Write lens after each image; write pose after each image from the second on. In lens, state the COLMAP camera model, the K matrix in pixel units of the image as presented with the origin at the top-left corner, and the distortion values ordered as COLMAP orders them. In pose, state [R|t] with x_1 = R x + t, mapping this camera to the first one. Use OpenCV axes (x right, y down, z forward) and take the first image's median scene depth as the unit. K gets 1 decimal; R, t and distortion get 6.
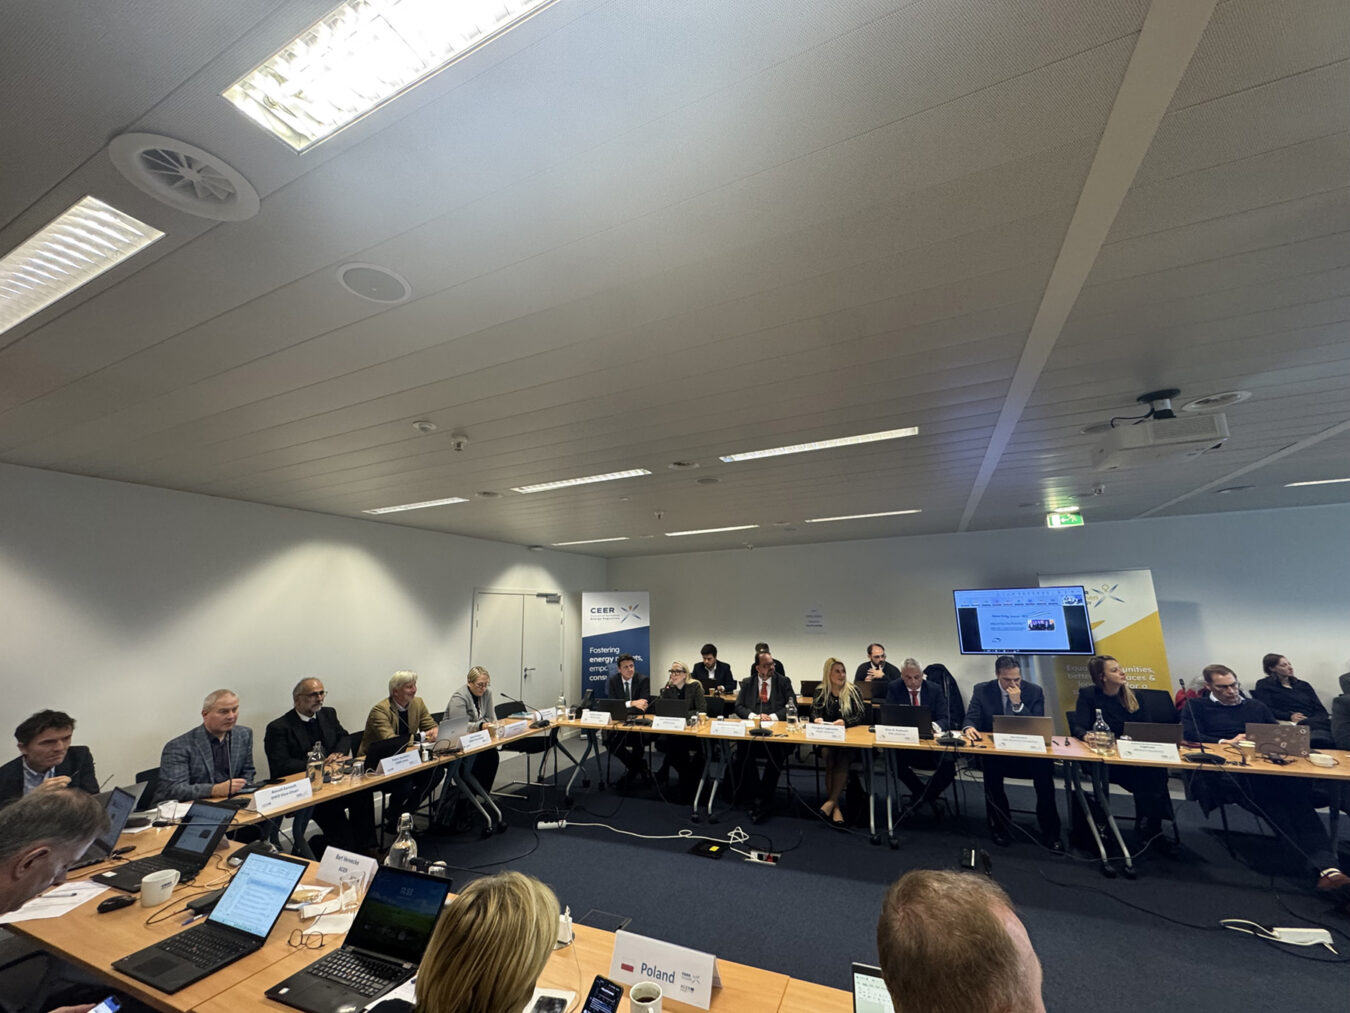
lens RADIAL K [[539.3, 0, 672.2], [0, 539.3, 504.2], [0, 0, 1]] dist [0.004405, 0.000360]
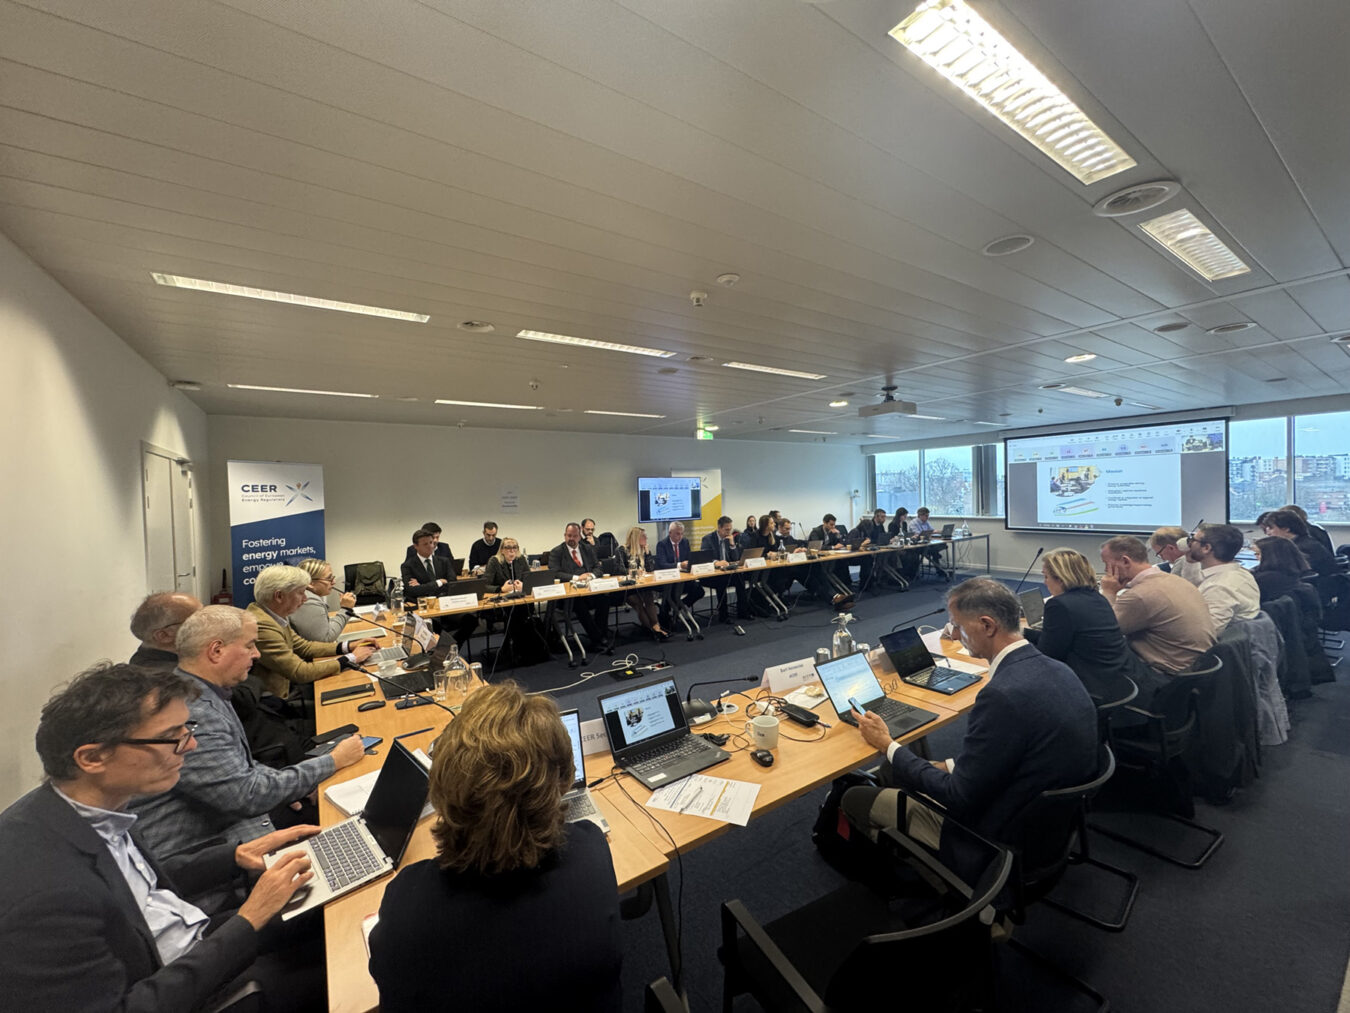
lens RADIAL K [[539.3, 0, 677.9], [0, 539.3, 504.2], [0, 0, 1]] dist [0.004405, 0.000360]
pose [[0.509645, -0.005198, 0.860369, -0.633485], [-0.161940, 0.981530, 0.101856, 0.077441], [-0.845007, -0.191238, 0.499390, 0.246009]]
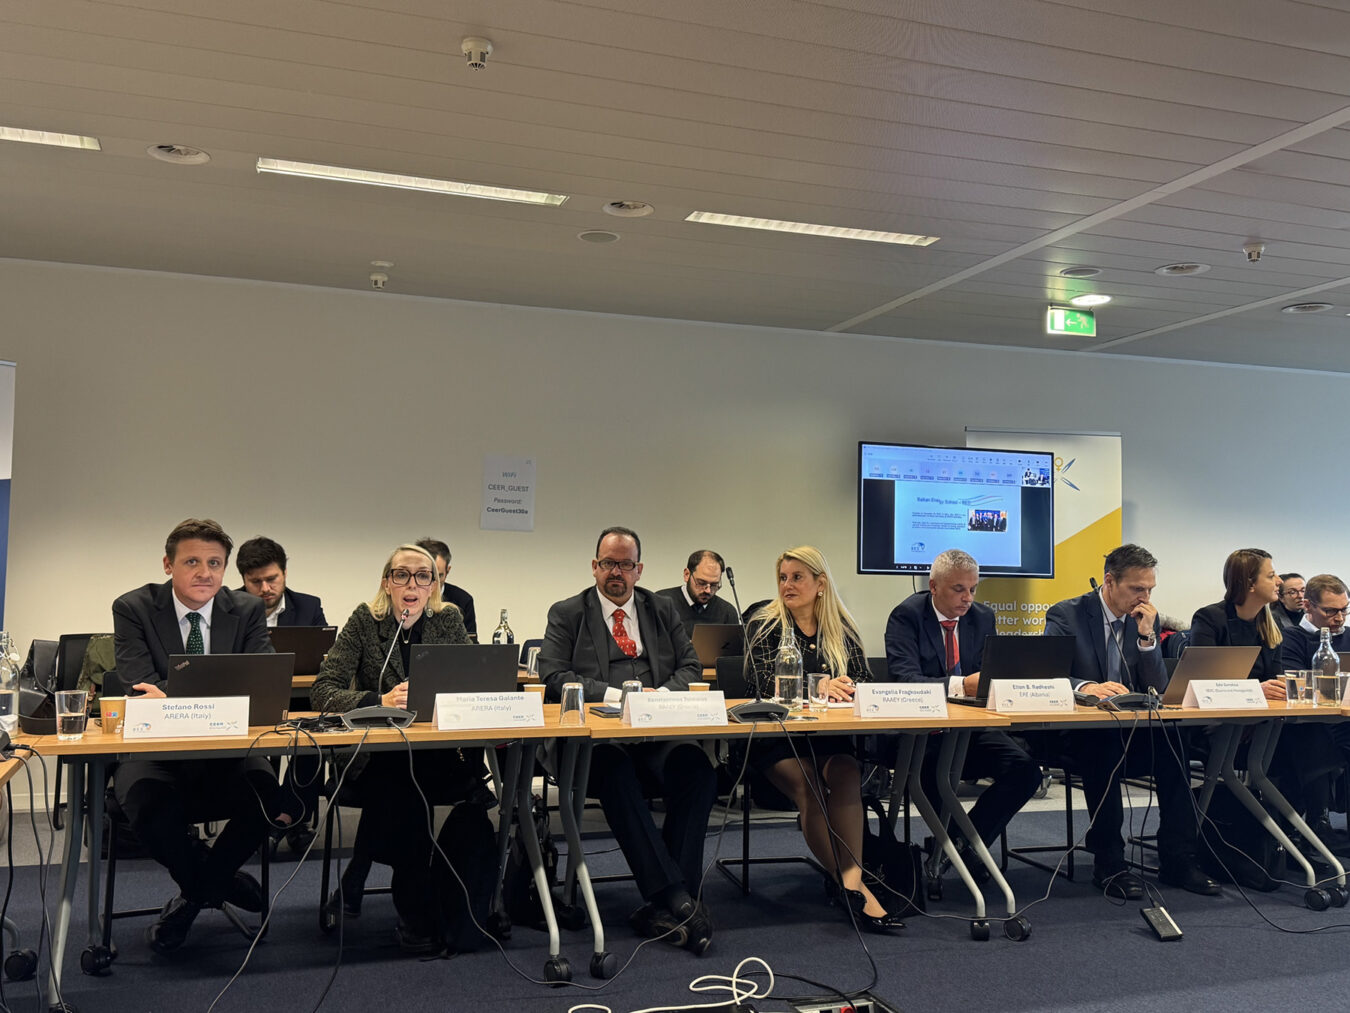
lens RADIAL K [[1263.5, 0, 669.2], [0, 1263.5, 513.4], [0, 0, 1]] dist [0.009654, 0.000000]
pose [[0.723226, 0.072008, 0.686847, -0.364691], [-0.173610, 0.981568, 0.079899, 0.174657], [-0.668434, -0.177029, 0.722397, 0.337944]]
